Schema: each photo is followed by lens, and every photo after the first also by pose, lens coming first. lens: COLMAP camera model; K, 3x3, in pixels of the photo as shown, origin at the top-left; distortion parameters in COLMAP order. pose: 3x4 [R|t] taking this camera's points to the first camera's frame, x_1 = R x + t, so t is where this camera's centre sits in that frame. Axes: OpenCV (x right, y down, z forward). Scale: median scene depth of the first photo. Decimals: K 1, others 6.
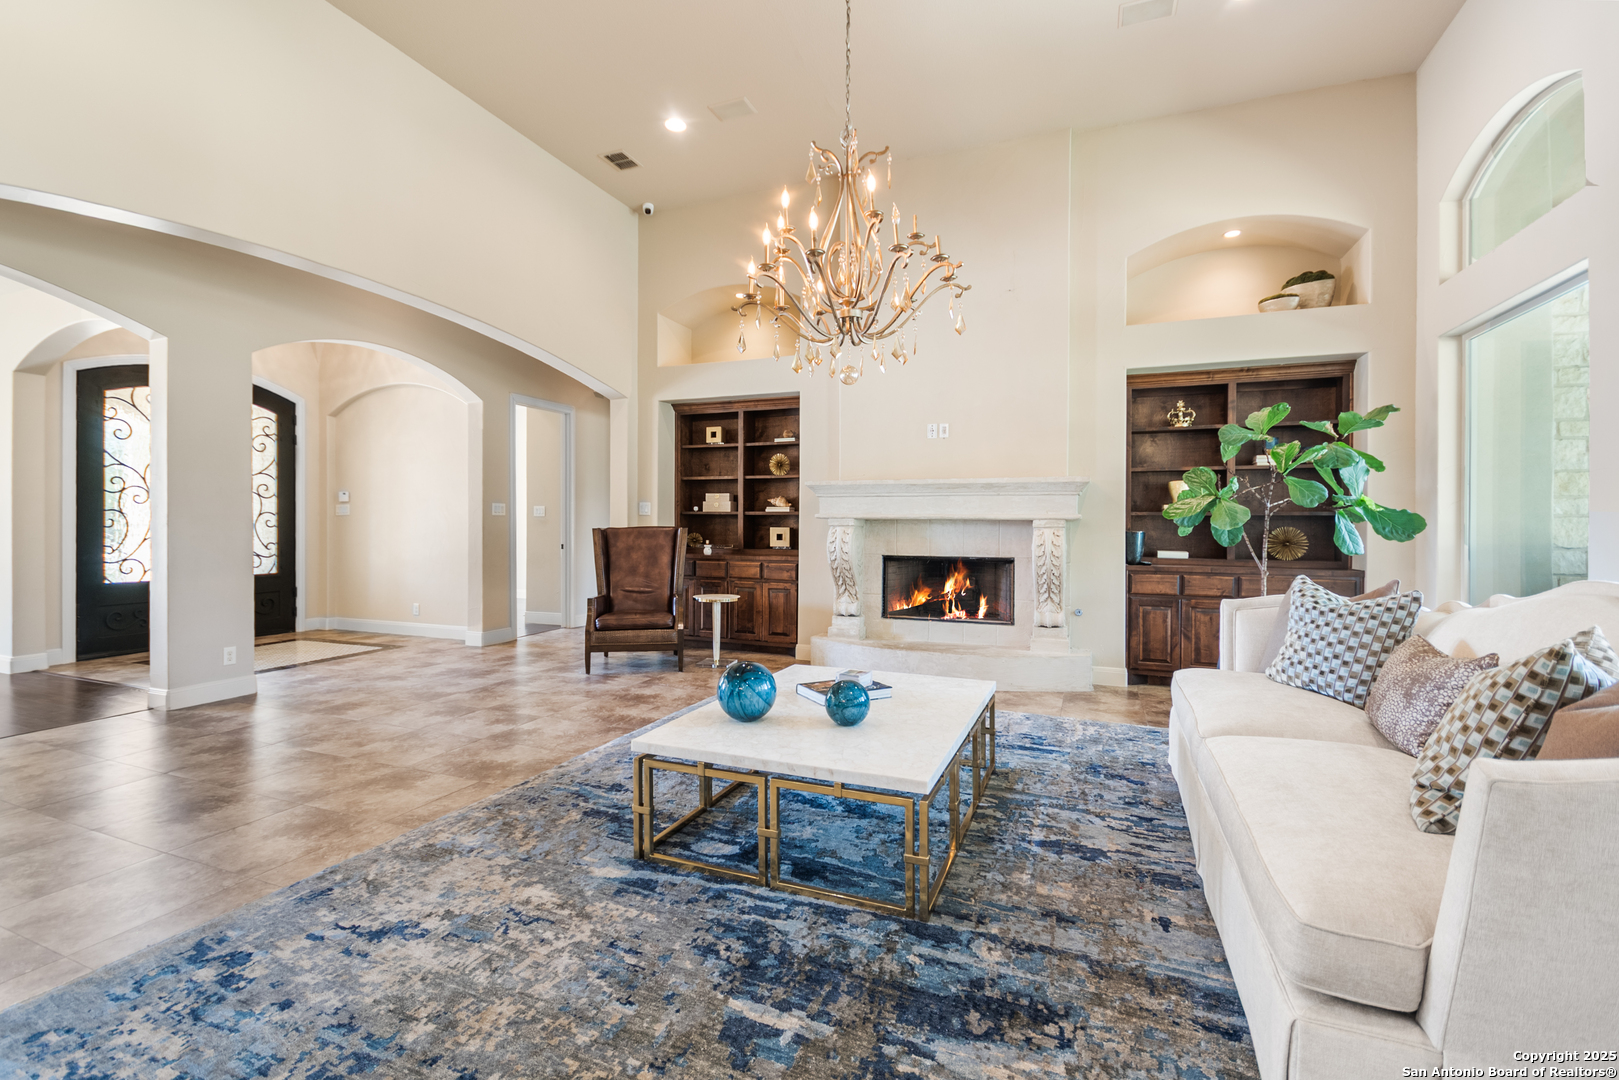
lens RADIAL K [[720.1, 0, 805.4], [0, 720.1, 526.8], [0, 0, 1]] dist [0.001898, -0.002311]
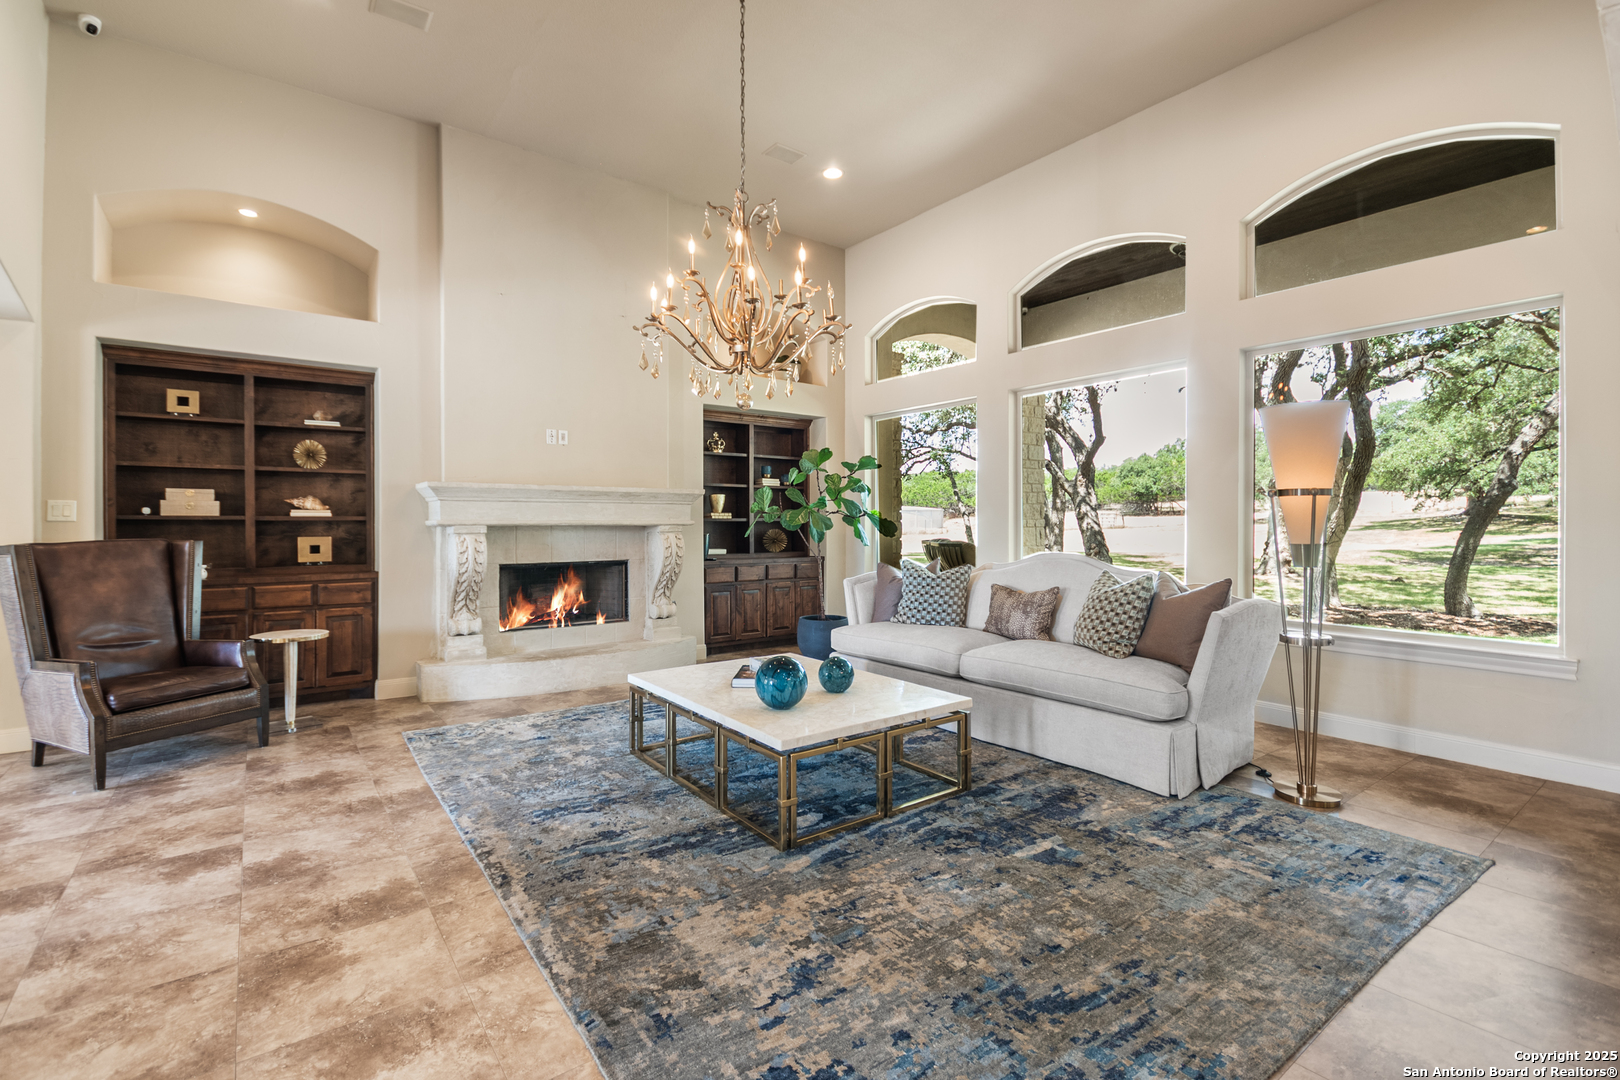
lens RADIAL K [[720.6, 0, 812.1], [0, 720.6, 533.5], [0, 0, 1]] dist [0.001898, -0.002311]
pose [[0.517602, -0.017033, 0.855452, -0.526819], [0.009470, 0.999855, 0.014178, -0.010861], [-0.855569, 0.000763, 0.517688, 0.194774]]
